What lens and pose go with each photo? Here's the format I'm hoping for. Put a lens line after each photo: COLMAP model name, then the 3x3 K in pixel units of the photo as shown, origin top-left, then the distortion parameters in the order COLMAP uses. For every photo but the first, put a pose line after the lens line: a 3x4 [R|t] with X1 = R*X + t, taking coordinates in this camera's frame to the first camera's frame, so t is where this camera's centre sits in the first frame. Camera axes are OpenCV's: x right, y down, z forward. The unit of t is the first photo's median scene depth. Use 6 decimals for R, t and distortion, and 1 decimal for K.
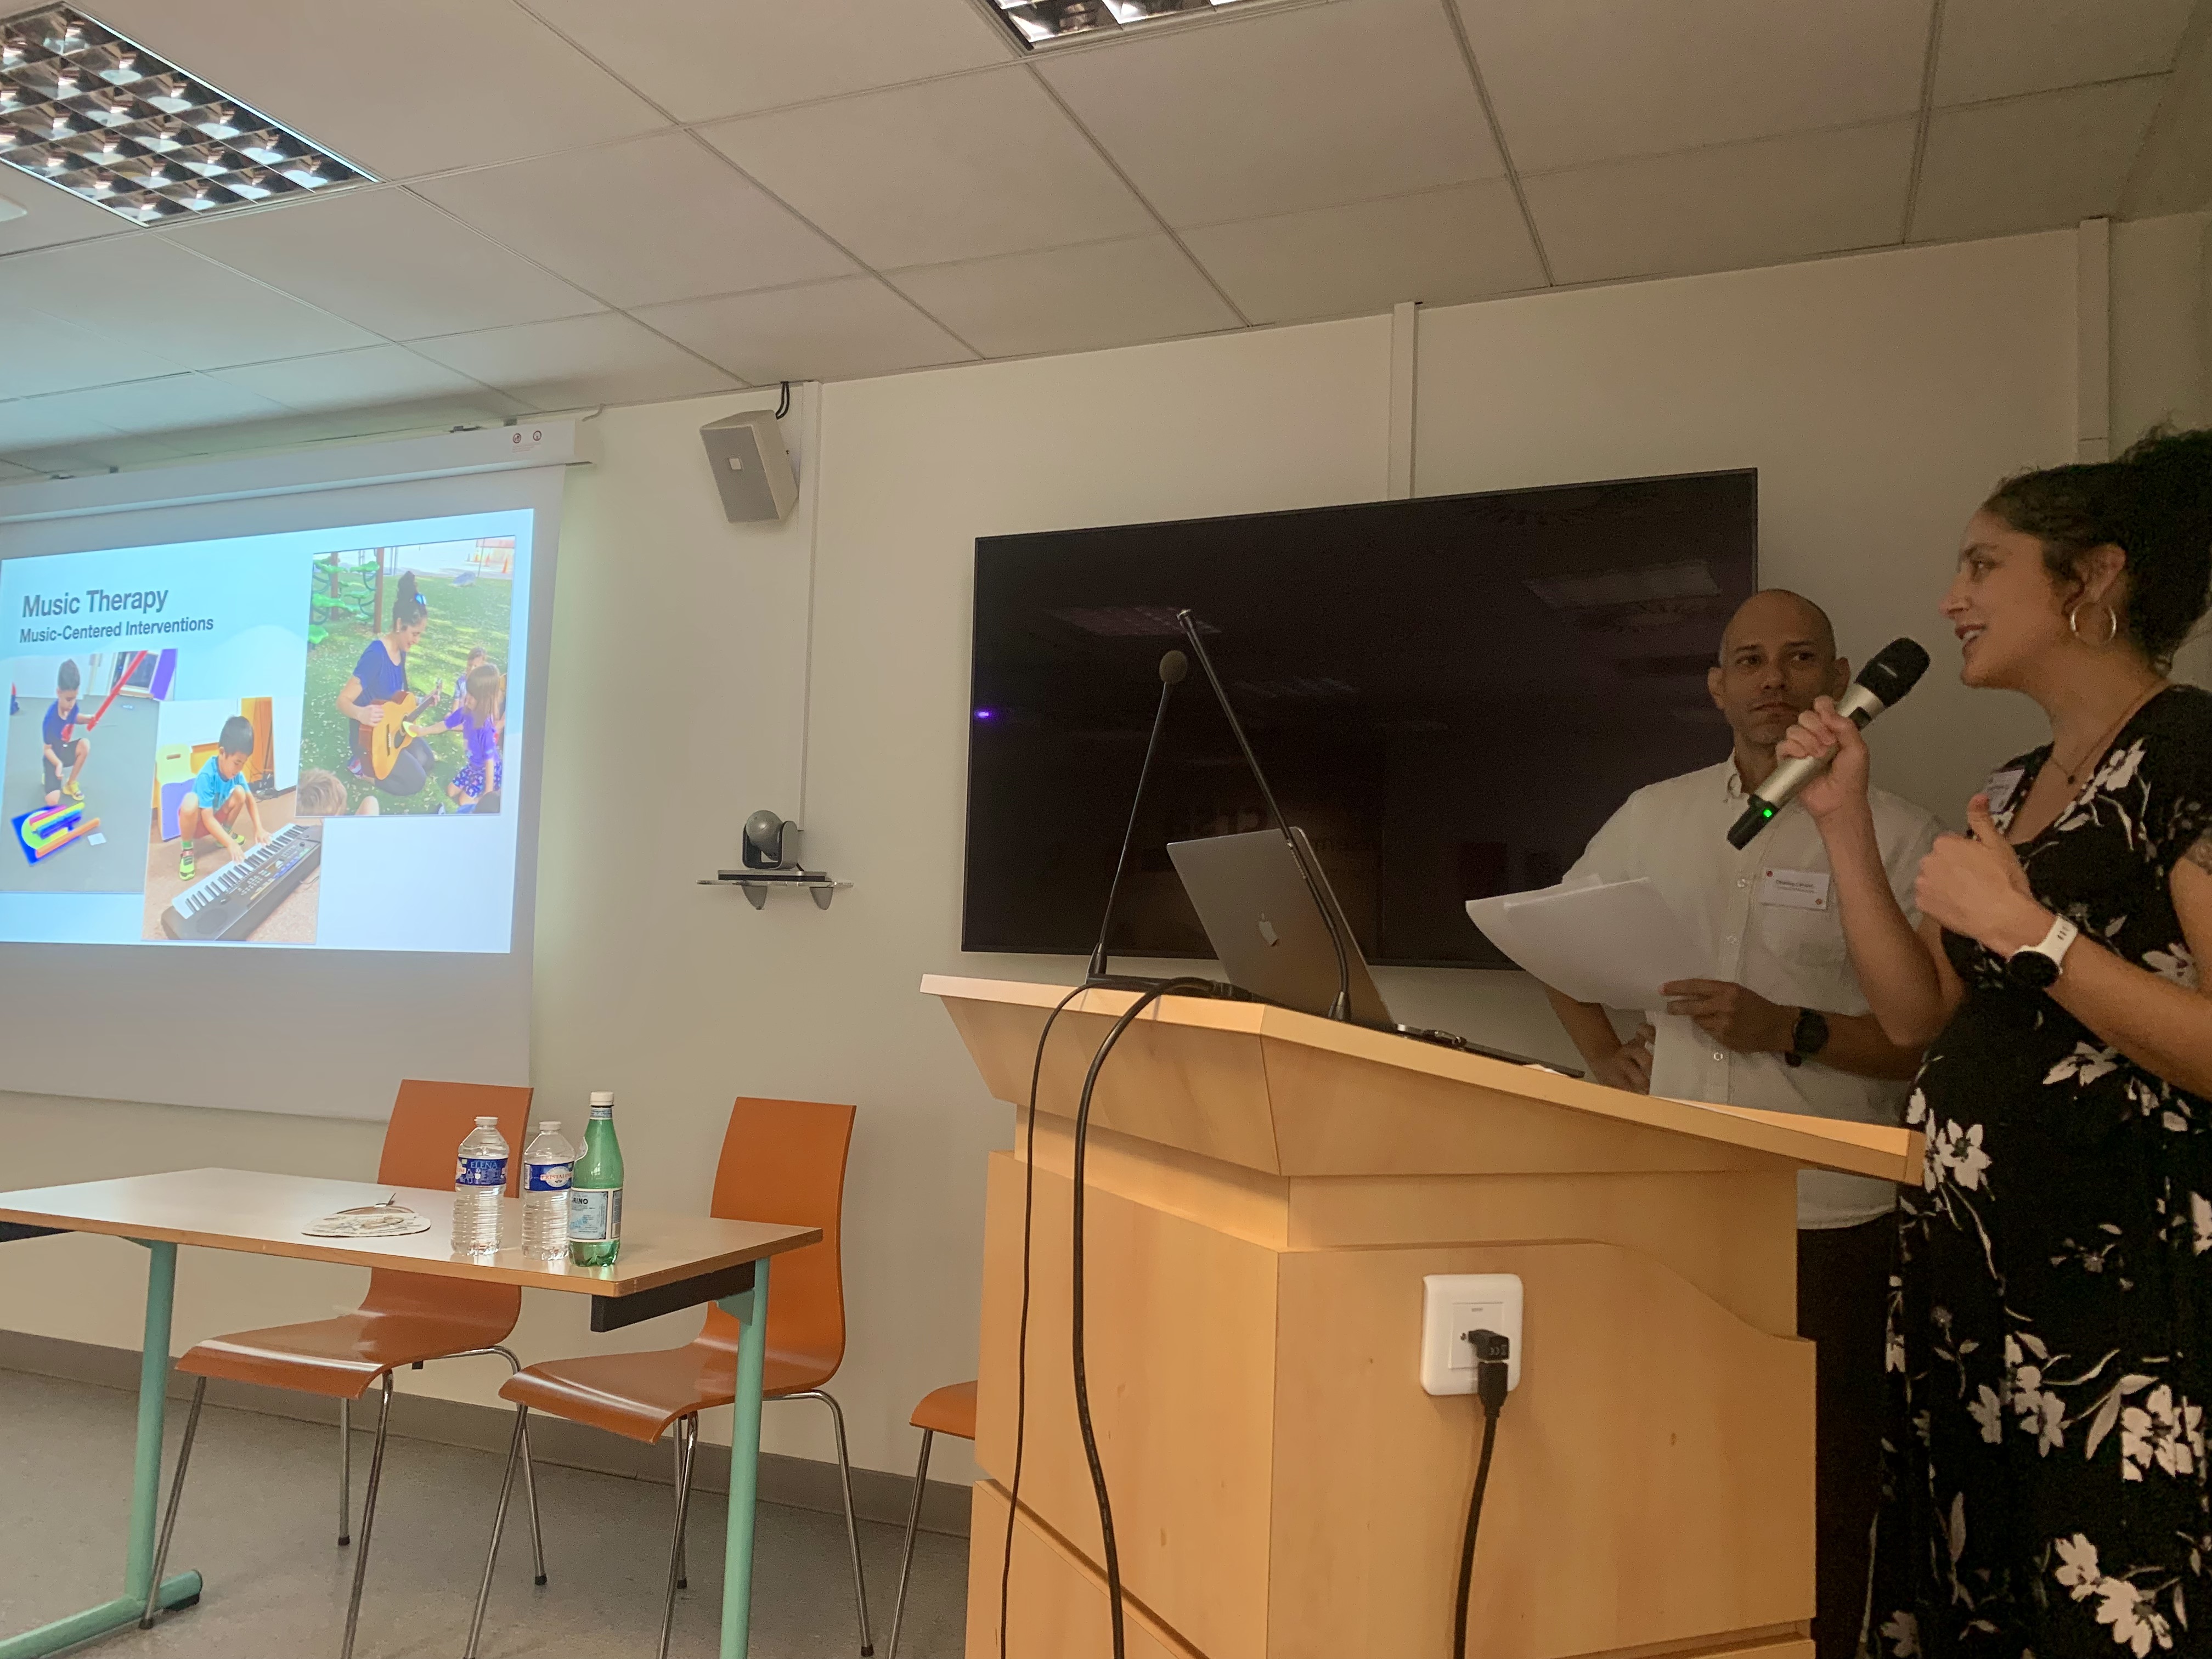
lens RADIAL K [[1692.0, 0, 1094.9], [0, 1692.0, 828.5], [0, 0, 1]] dist [0.036674, -0.033773]
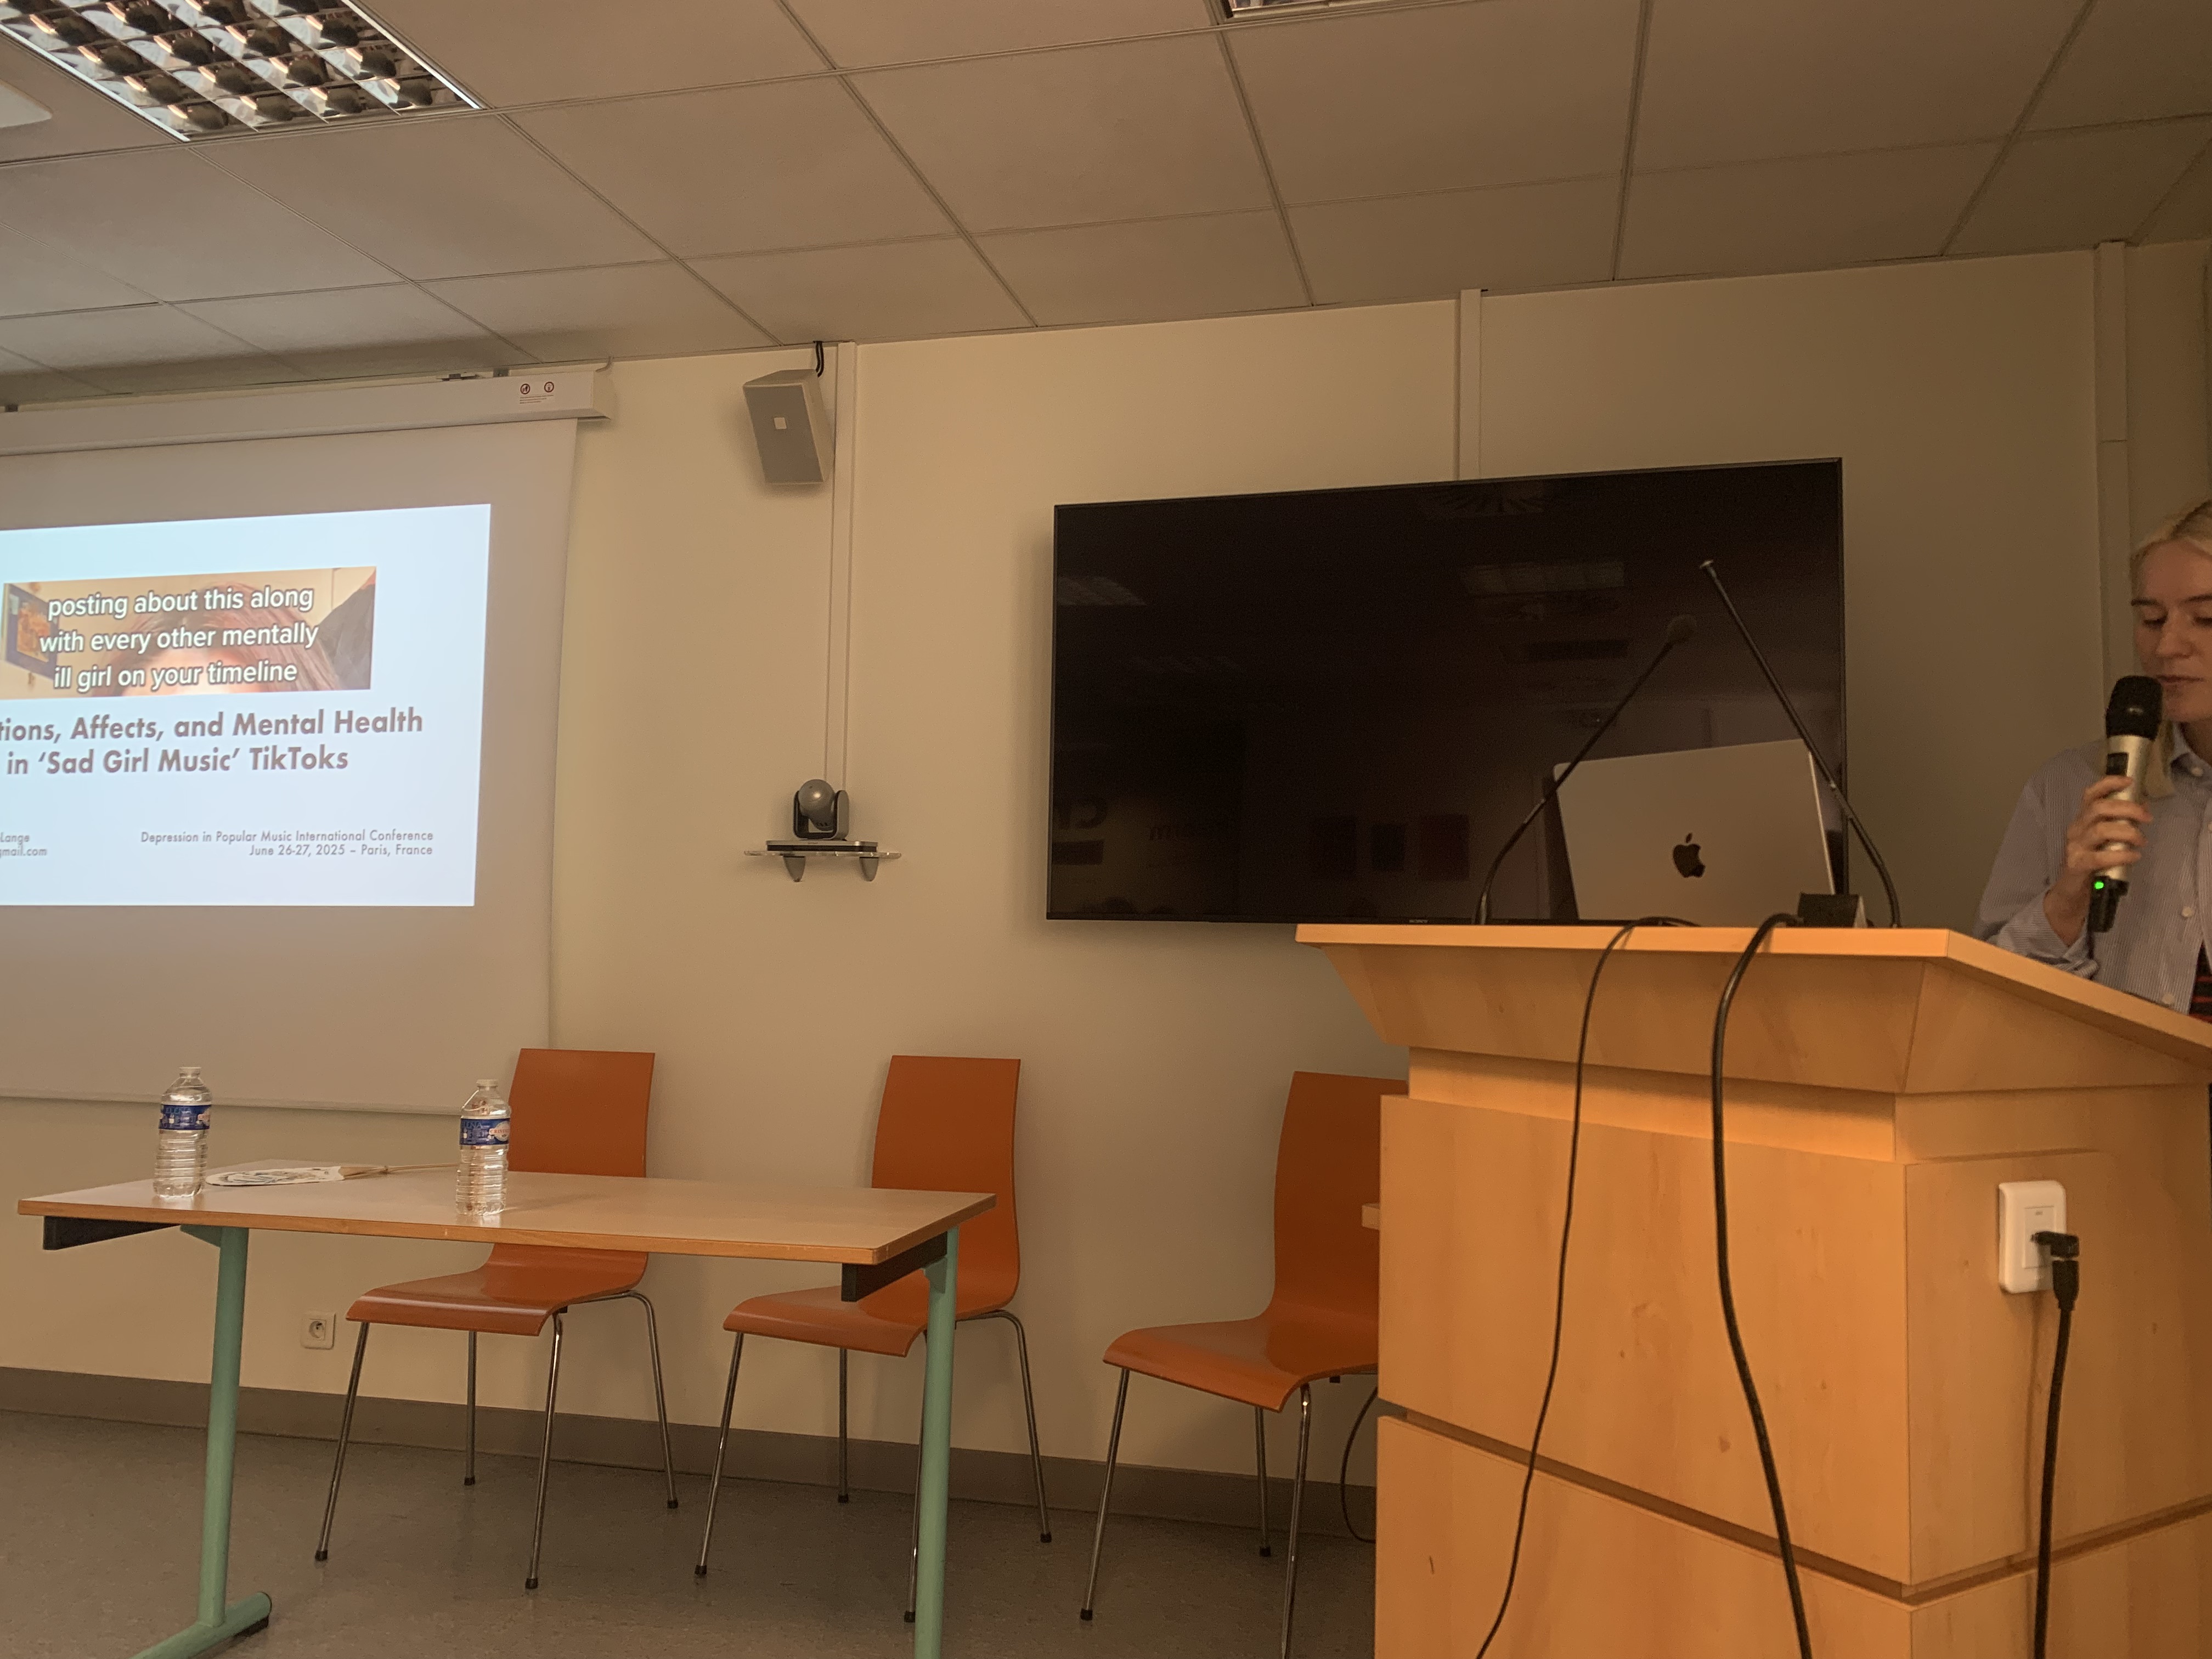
lens RADIAL K [[1692.0, 0, 1122.7], [0, 1692.0, 824.0], [0, 0, 1]] dist [0.036674, -0.033773]
pose [[0.987291, -0.001776, 0.158914, -0.208816], [0.000839, 0.999982, 0.005964, 0.011168], [-0.158922, -0.005755, 0.987274, 0.008127]]
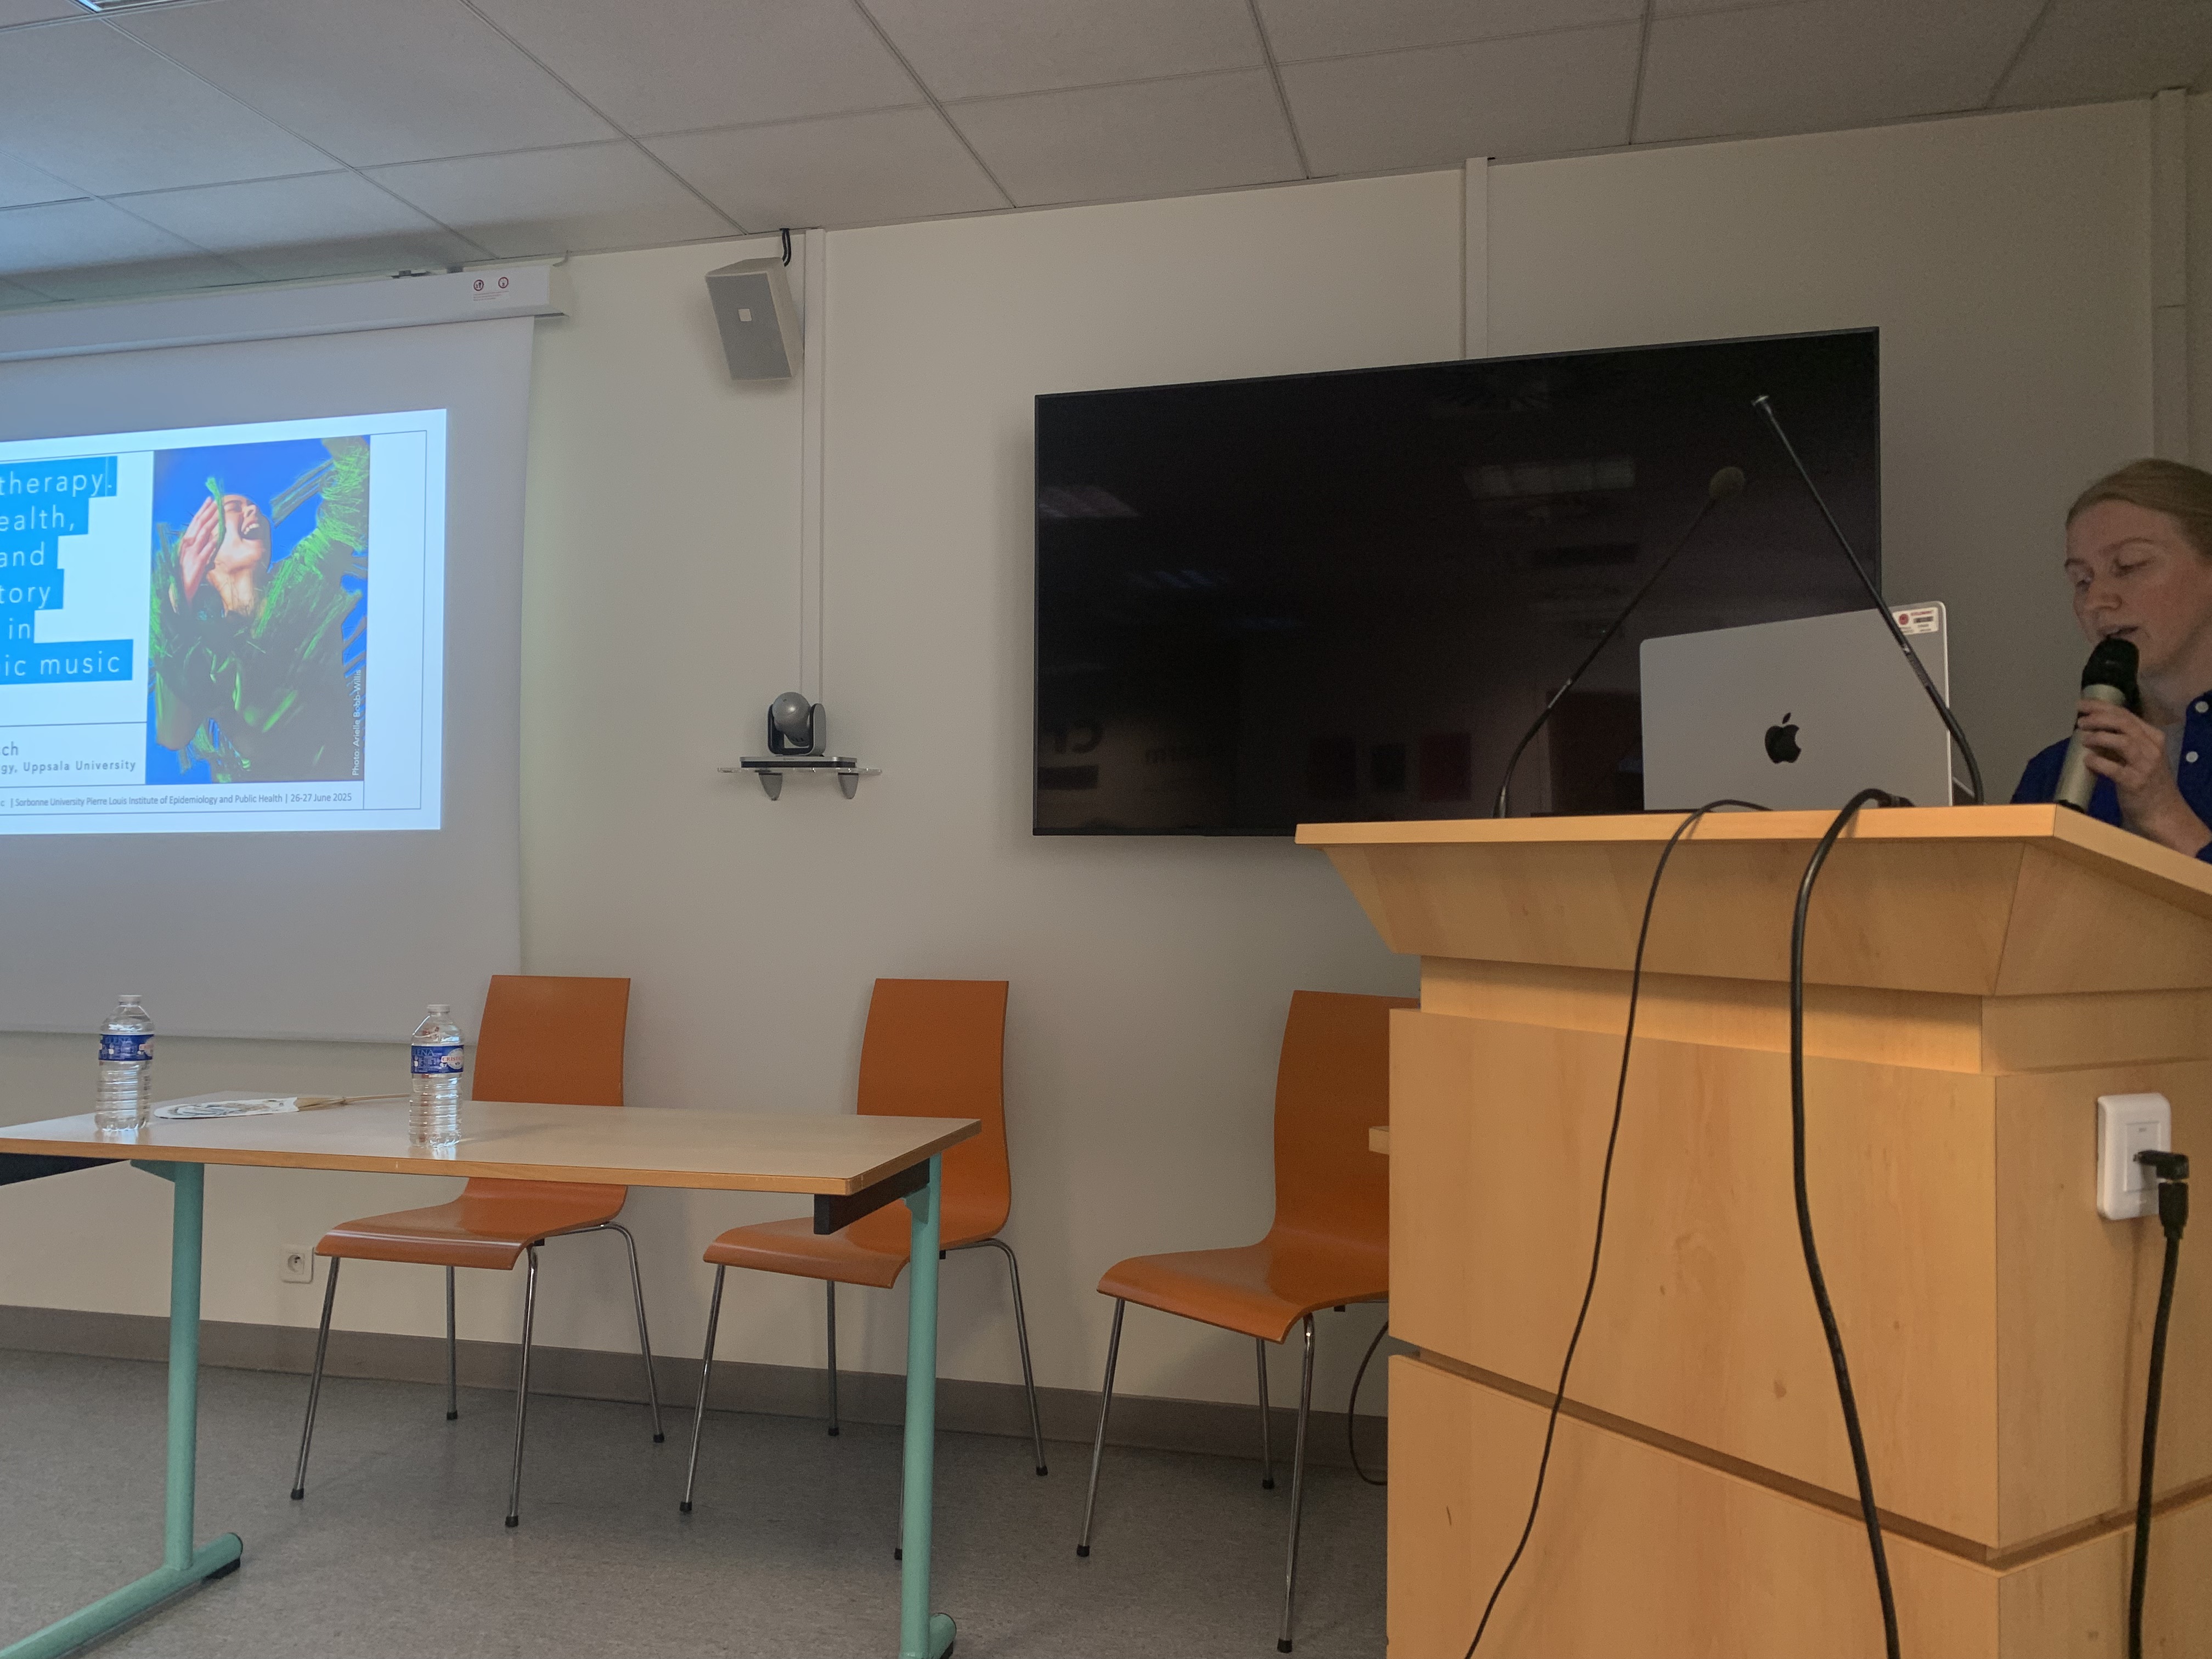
lens RADIAL K [[1692.0, 0, 1097.2], [0, 1692.0, 824.3], [0, 0, 1]] dist [0.036674, -0.033773]
pose [[0.989267, -0.020065, 0.144738, -0.195525], [0.013198, 0.998748, 0.048251, 0.022910], [-0.145525, -0.045823, 0.988293, 0.057954]]
